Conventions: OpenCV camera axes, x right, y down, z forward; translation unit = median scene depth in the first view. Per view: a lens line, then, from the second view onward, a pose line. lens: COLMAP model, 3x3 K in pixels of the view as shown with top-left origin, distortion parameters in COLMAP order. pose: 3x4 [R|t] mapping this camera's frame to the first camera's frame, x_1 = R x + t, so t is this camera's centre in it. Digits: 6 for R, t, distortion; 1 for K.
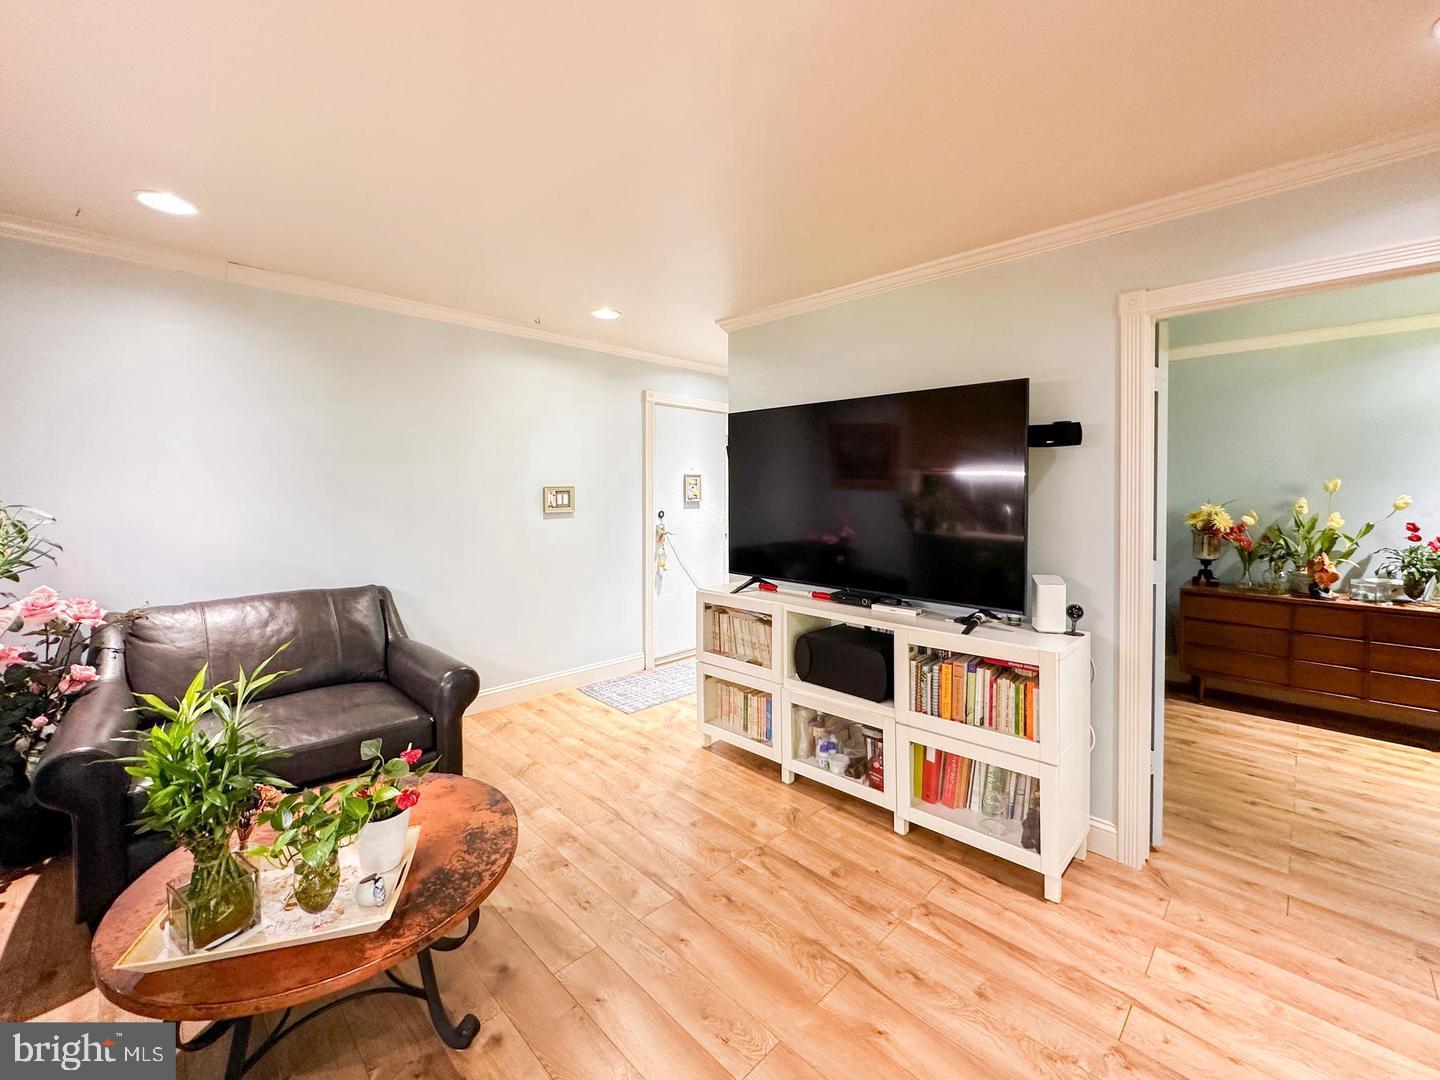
lens RADIAL K [[594.5, 0, 715.4], [0, 594.5, 500.2], [0, 0, 1]] dist [-0.005248, 0.001761]
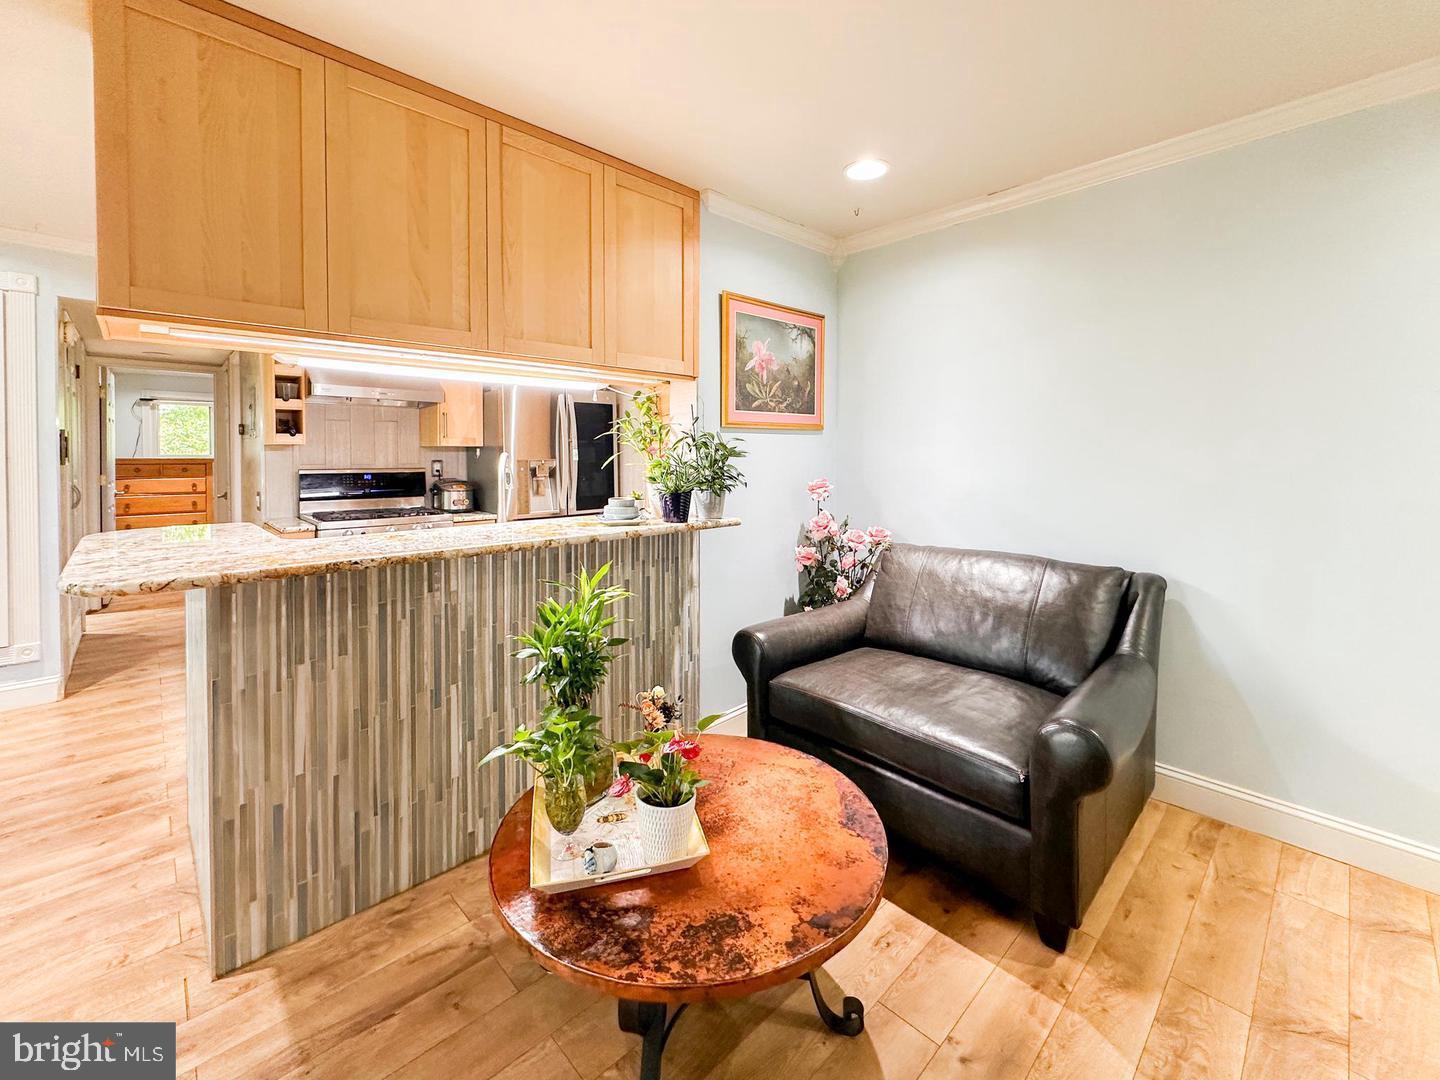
lens RADIAL K [[619.6, 0, 731.2], [0, 619.6, 469.2], [0, 0, 1]] dist [-0.008191, 0.002064]
pose [[-0.008656, 0.015440, -0.999843, 0.145094], [-0.017514, 0.999725, 0.015590, 0.023791], [0.999809, 0.017647, -0.008383, 0.523305]]
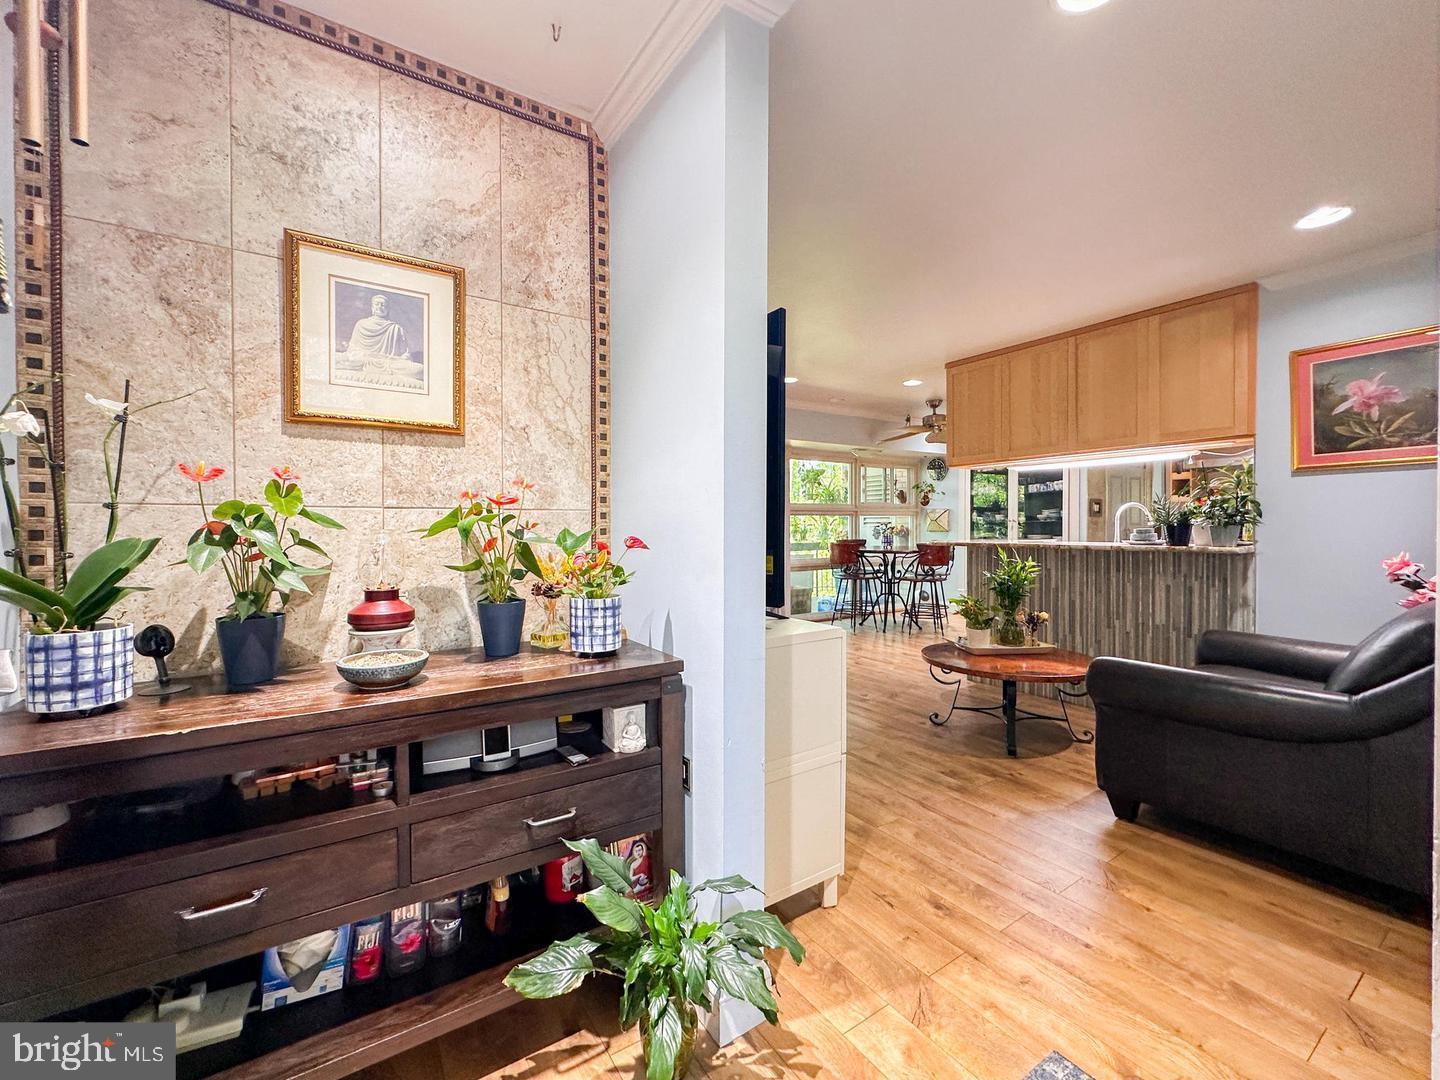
lens RADIAL K [[594.5, 0, 725.8], [0, 594.5, 533.7], [0, 0, 1]] dist [-0.005248, 0.001761]
pose [[-0.982457, -0.004648, 0.186431, -0.021604], [0.001326, 0.999490, 0.031908, 0.045319], [-0.186484, 0.031596, -0.981950, 1.619151]]
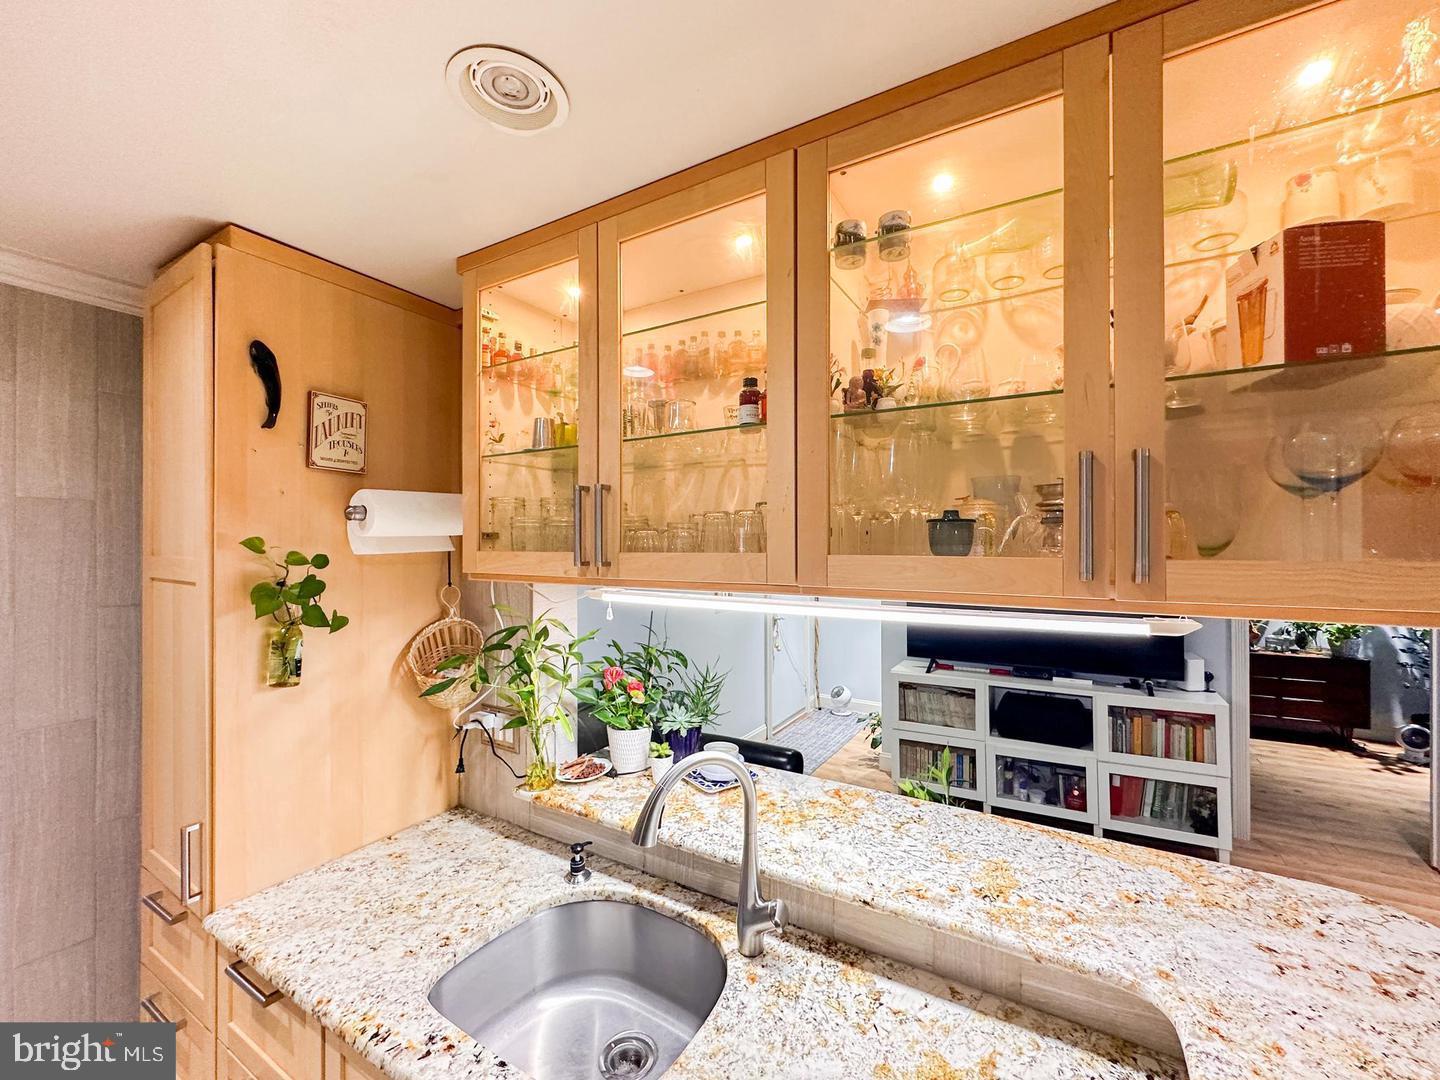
lens RADIAL K [[594.5, 0, 722.0], [0, 594.5, 542.3], [0, 0, 1]] dist [-0.005248, 0.001761]
pose [[0.966752, -0.003615, 0.255691, -0.706457], [0.008084, 0.999832, -0.016429, -0.102560], [-0.255589, 0.017949, 0.966619, -0.118472]]
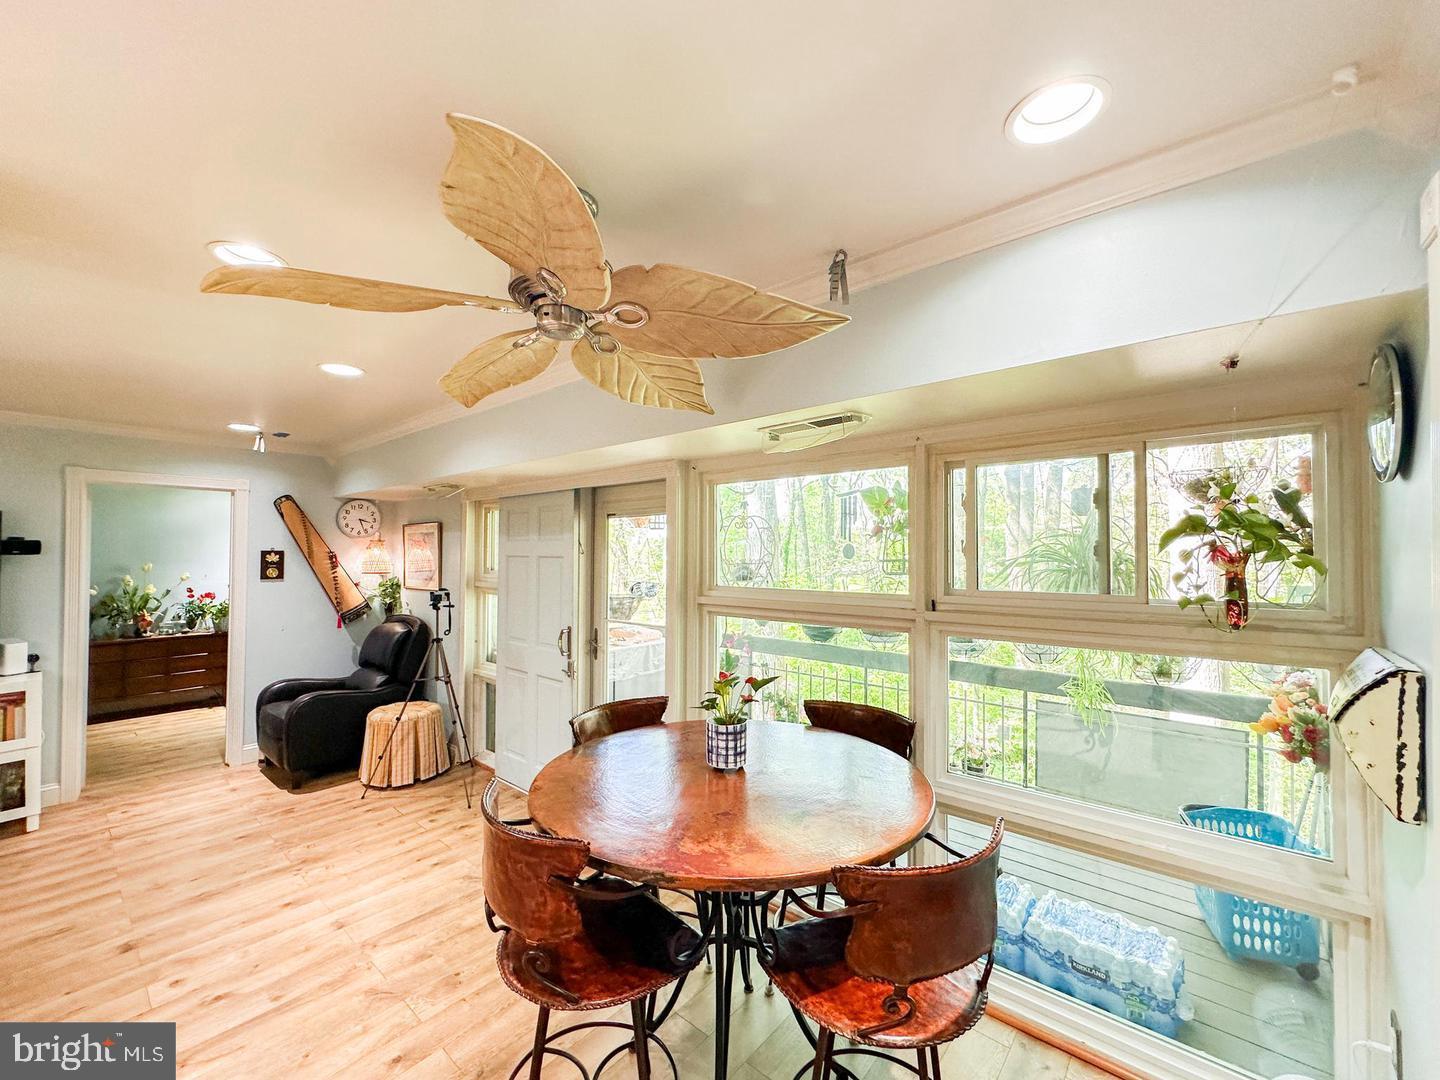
lens RADIAL K [[594.5, 0, 722.5], [0, 594.5, 540.4], [0, 0, 1]] dist [-0.005248, 0.001761]
pose [[-0.072644, 0.020744, 0.997142, -0.791727], [0.013621, 0.999711, -0.019805, -0.050566], [-0.997265, 0.012143, -0.072905, -0.519437]]
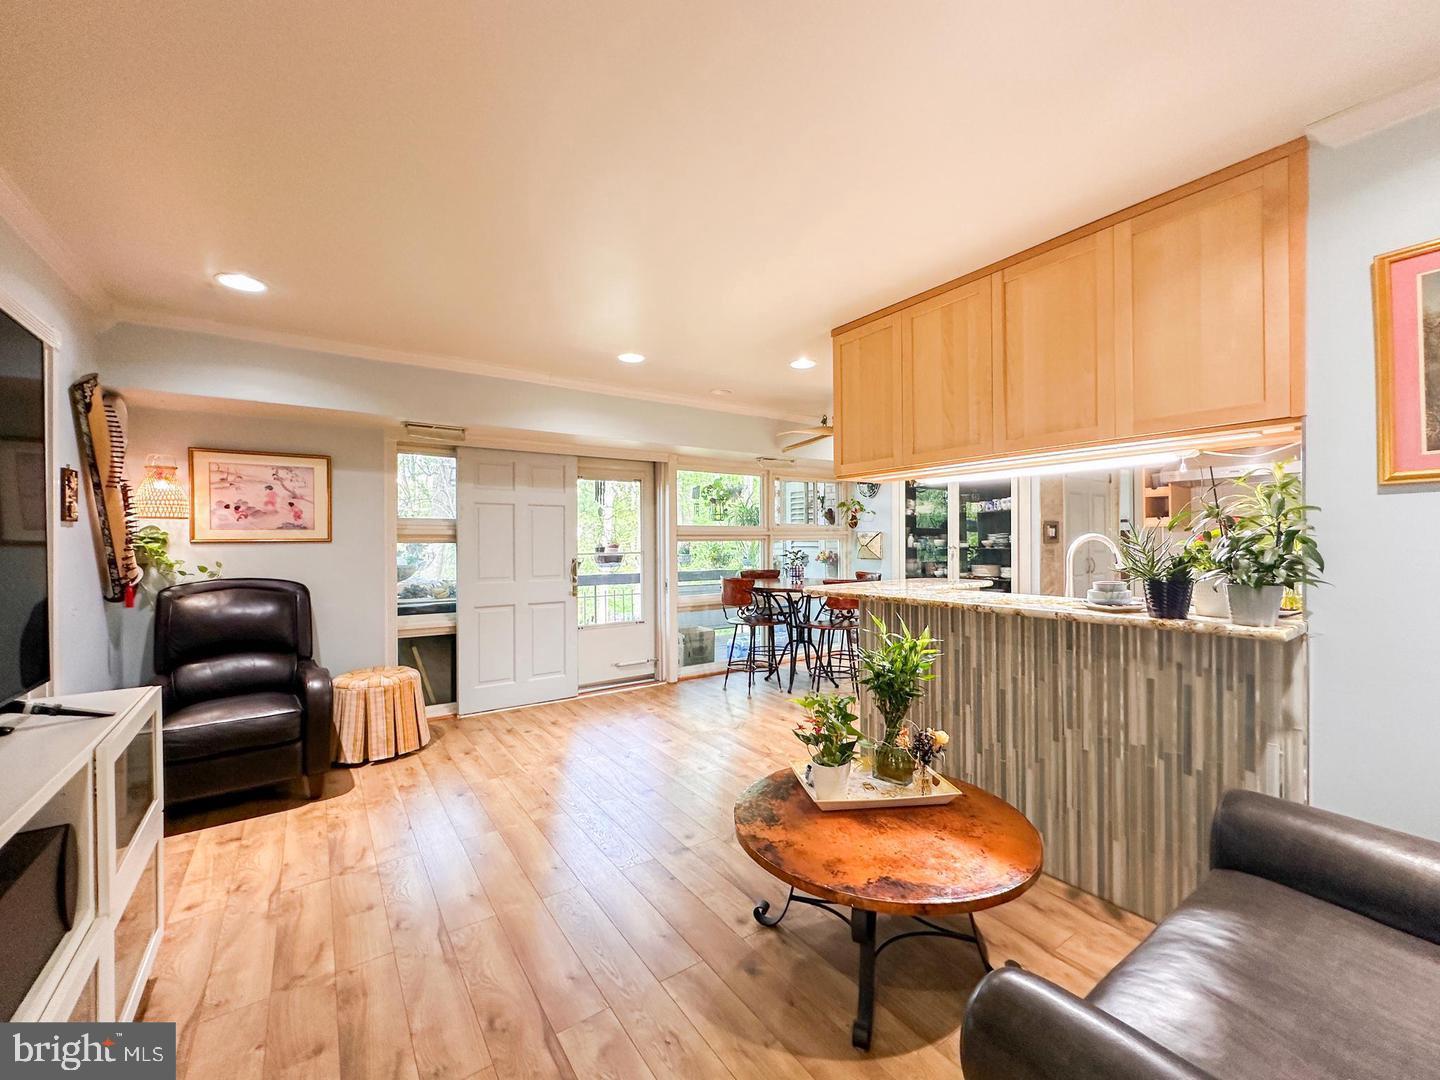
lens RADIAL K [[594.5, 0, 732.3], [0, 594.5, 536.5], [0, 0, 1]] dist [-0.005248, 0.001761]
pose [[-0.988714, -0.000385, 0.149818, -0.264409], [0.001808, 0.999893, 0.014502, 0.009167], [-0.149807, 0.014610, -0.988607, 1.100709]]
